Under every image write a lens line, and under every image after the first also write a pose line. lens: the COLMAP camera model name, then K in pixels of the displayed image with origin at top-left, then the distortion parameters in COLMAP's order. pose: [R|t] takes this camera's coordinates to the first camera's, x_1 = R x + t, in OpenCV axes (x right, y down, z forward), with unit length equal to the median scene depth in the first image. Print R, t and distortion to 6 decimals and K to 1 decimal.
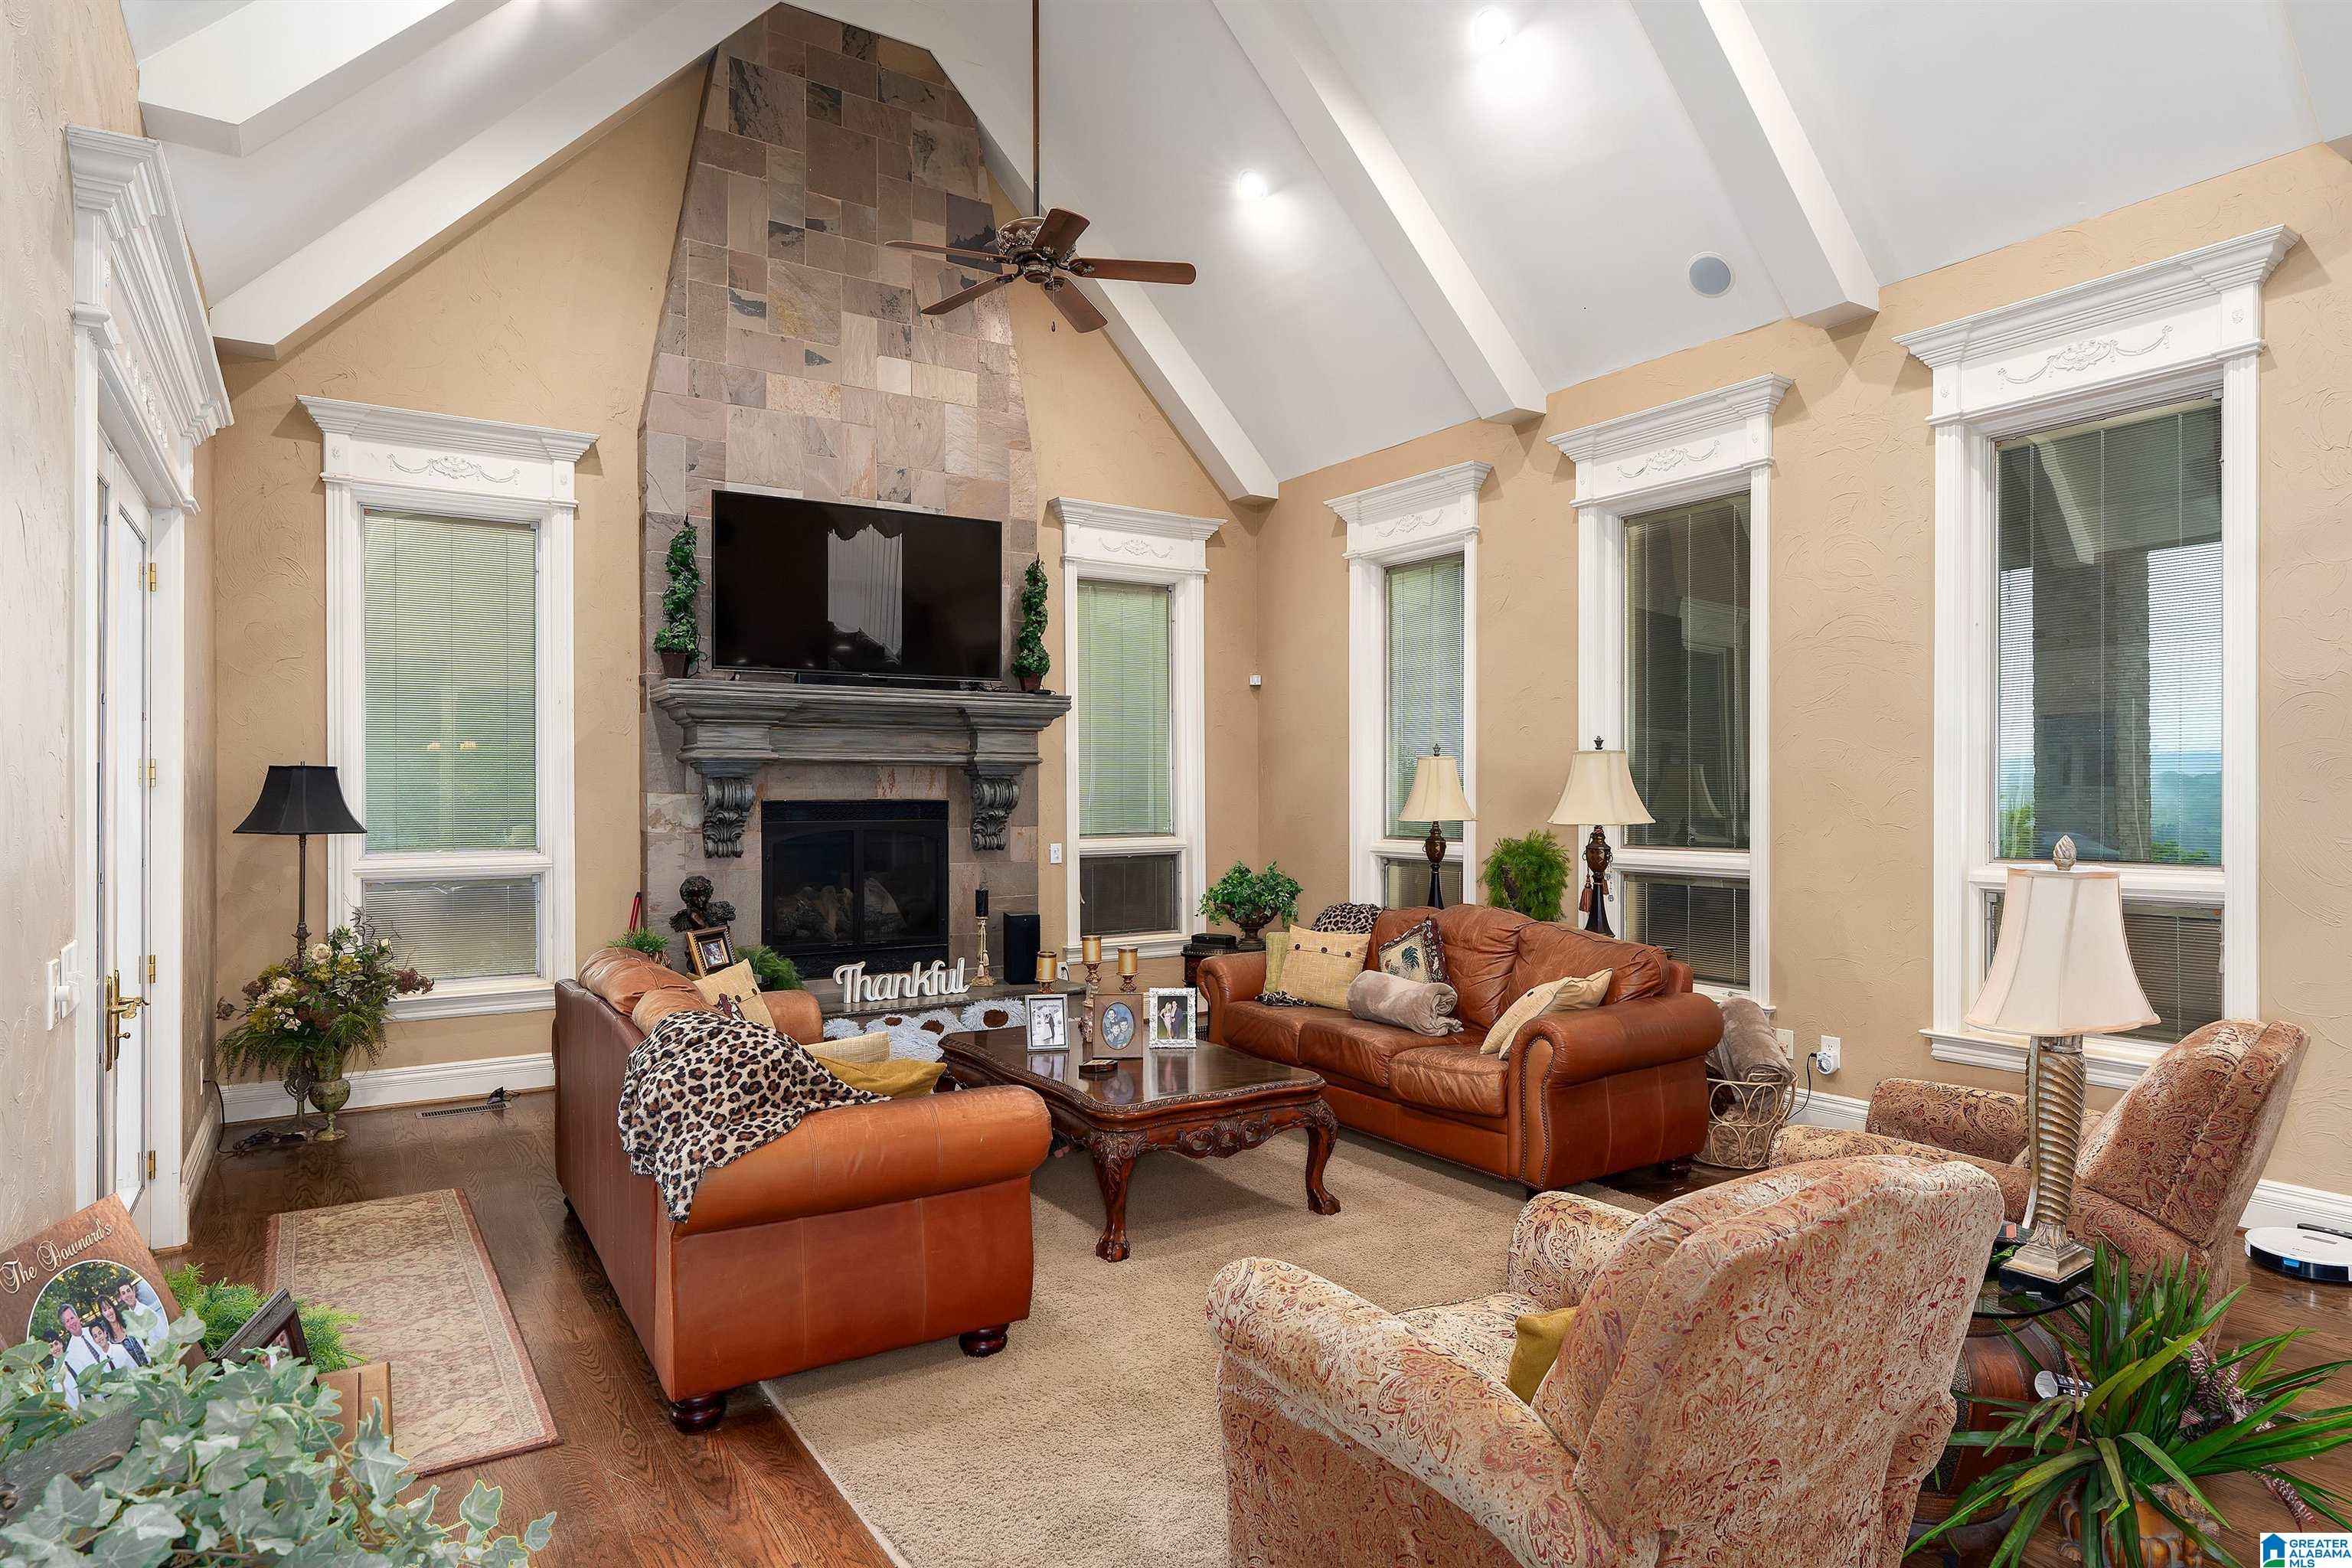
lens RADIAL K [[1330.3, 0, 1180.5], [0, 1330.3, 790.2], [0, 0, 1]] dist [0.002726, 0.001226]
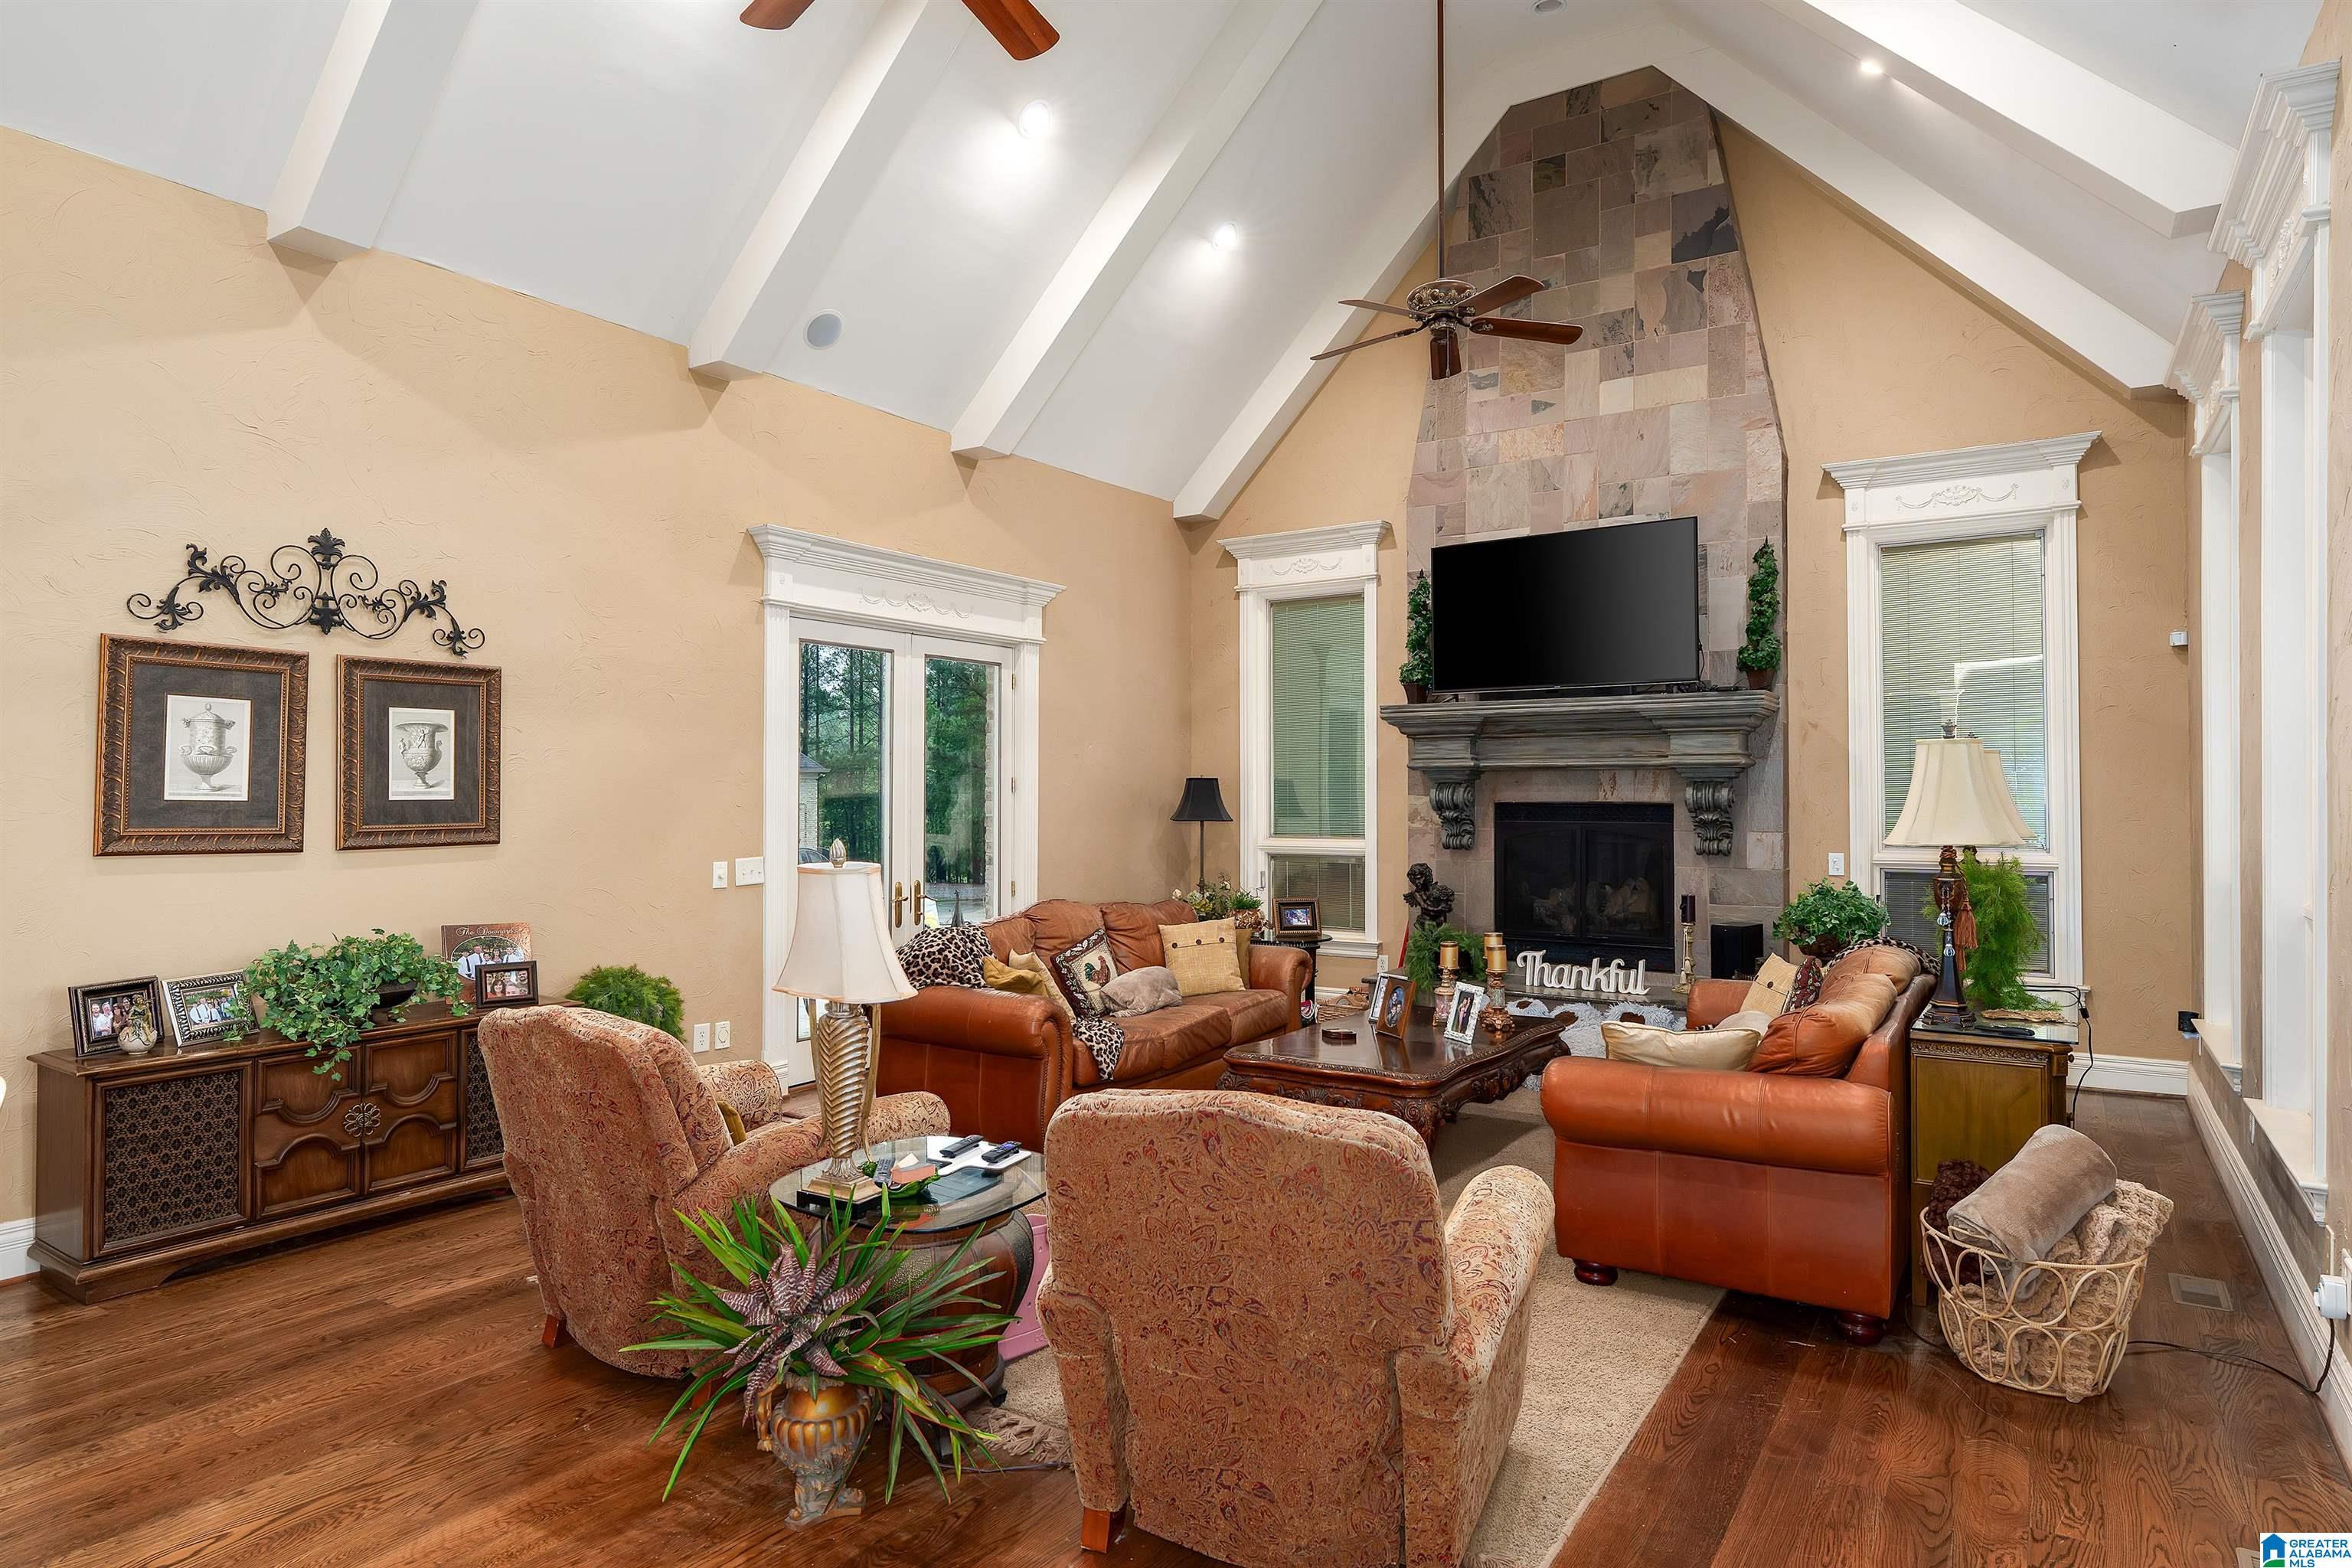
lens RADIAL K [[1330.3, 0, 1179.4], [0, 1330.3, 773.4], [0, 0, 1]] dist [0.002726, 0.001226]
pose [[0.404609, -0.013173, -0.914395, 0.618356], [0.001806, 0.999906, -0.013606, -0.001990], [0.914488, 0.003853, 0.404594, 0.273995]]
